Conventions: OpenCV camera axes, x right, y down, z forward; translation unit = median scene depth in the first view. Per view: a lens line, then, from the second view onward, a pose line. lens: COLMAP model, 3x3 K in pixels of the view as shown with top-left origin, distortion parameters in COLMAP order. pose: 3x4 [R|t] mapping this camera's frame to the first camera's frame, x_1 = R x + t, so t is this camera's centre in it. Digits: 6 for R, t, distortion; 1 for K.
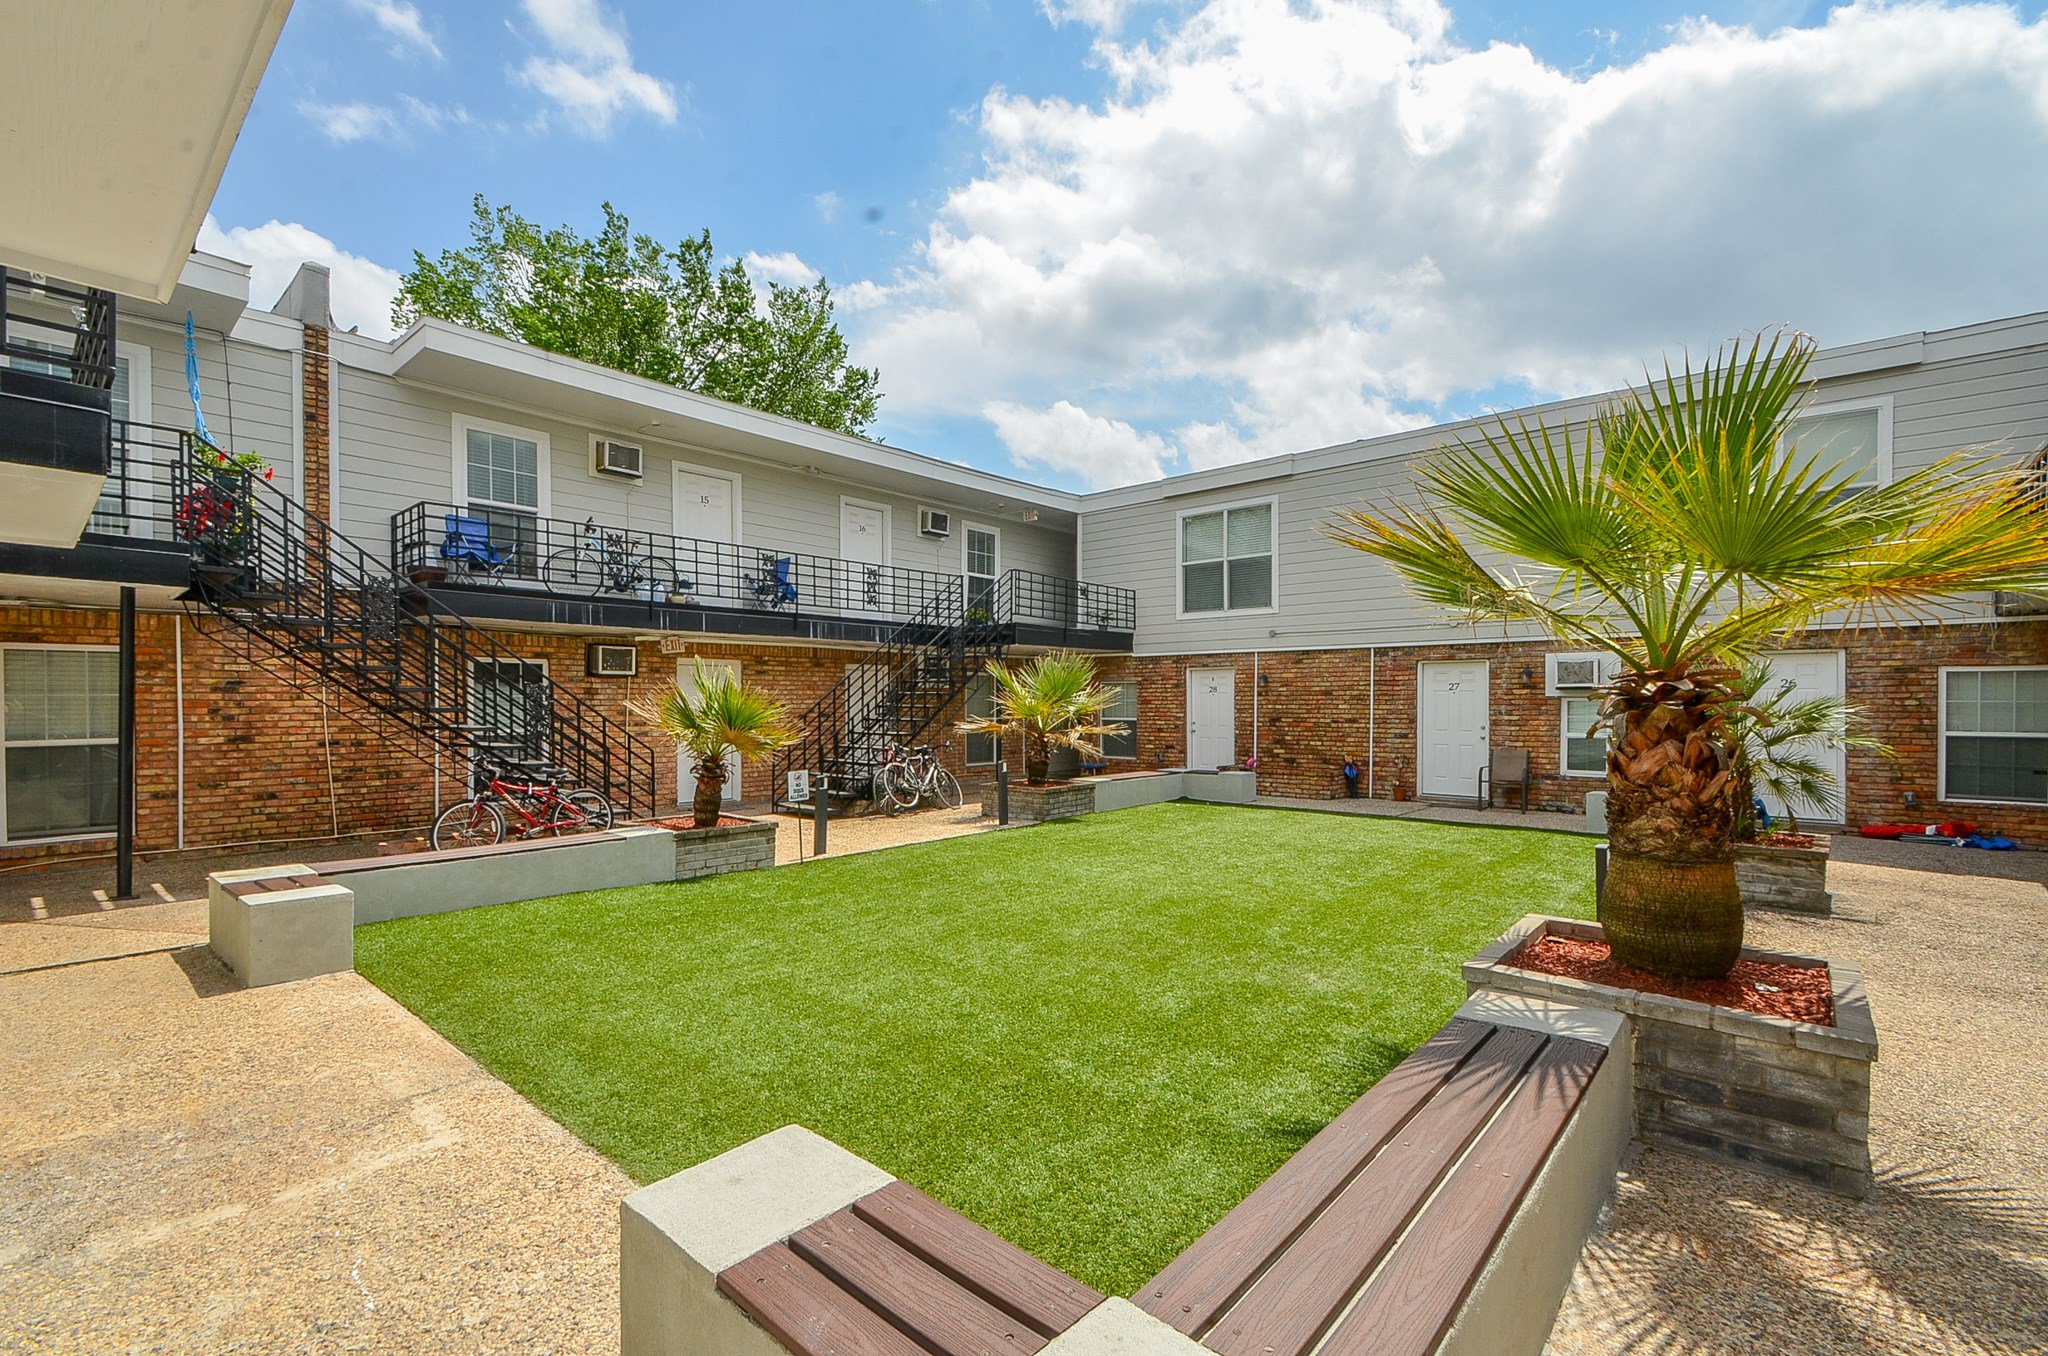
lens RADIAL K [[899.0, 0, 1014.1], [0, 899.0, 709.7], [0, 0, 1]] dist [0.027237, -0.016409]
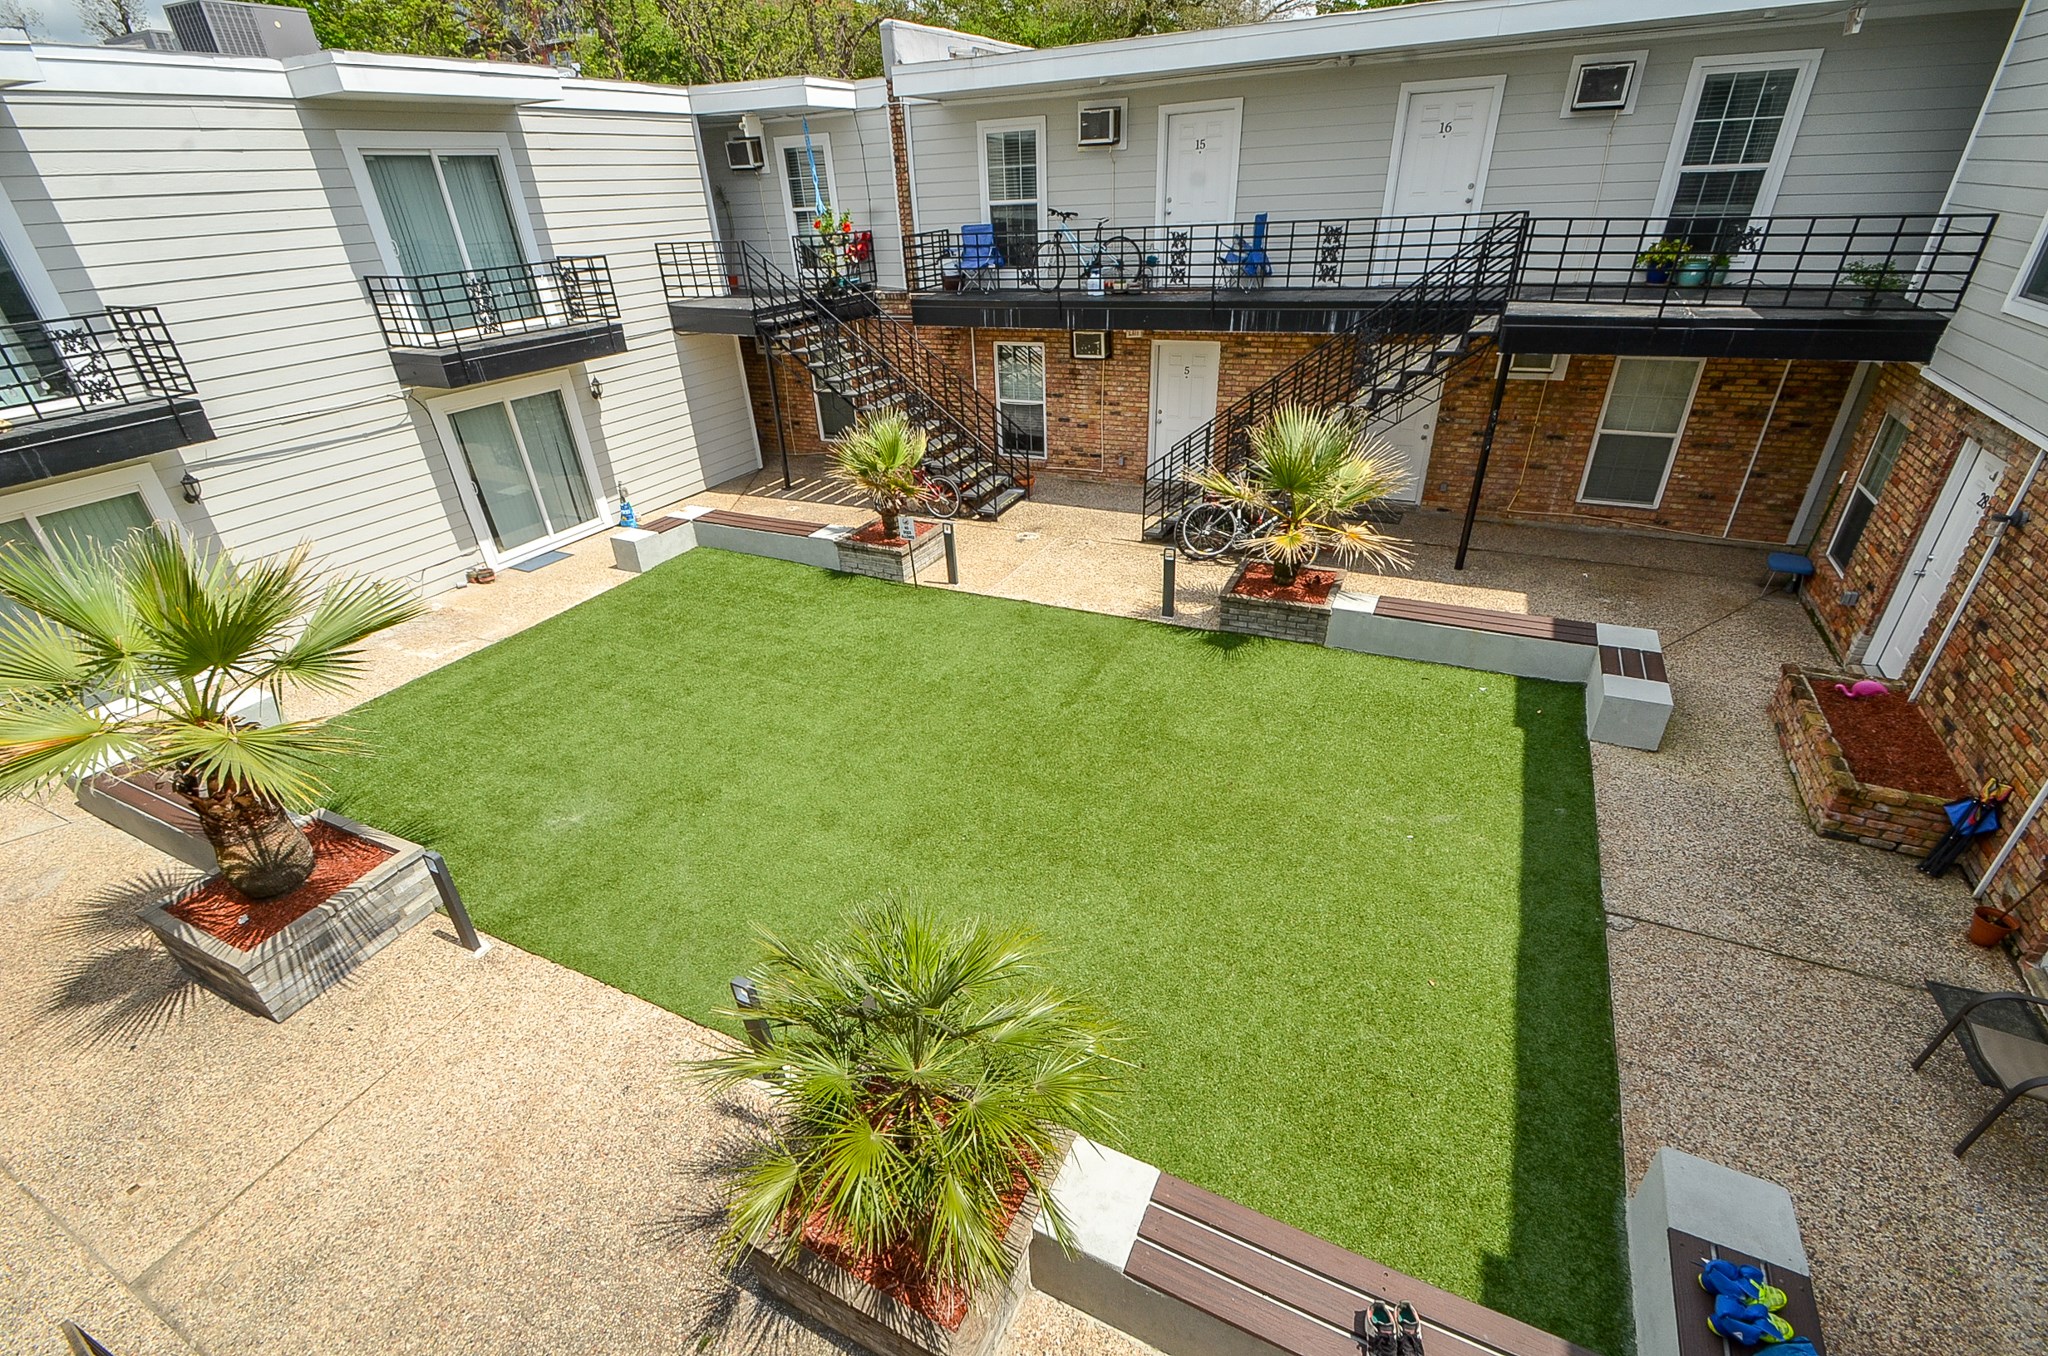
lens RADIAL K [[899.0, 0, 1014.1], [0, 899.0, 709.7], [0, 0, 1]] dist [0.027237, -0.016409]
pose [[0.250721, 0.483017, -0.838948, 0.615358], [0.038288, 0.861003, 0.507157, -0.208874], [0.967302, -0.159277, 0.197378, 0.543181]]
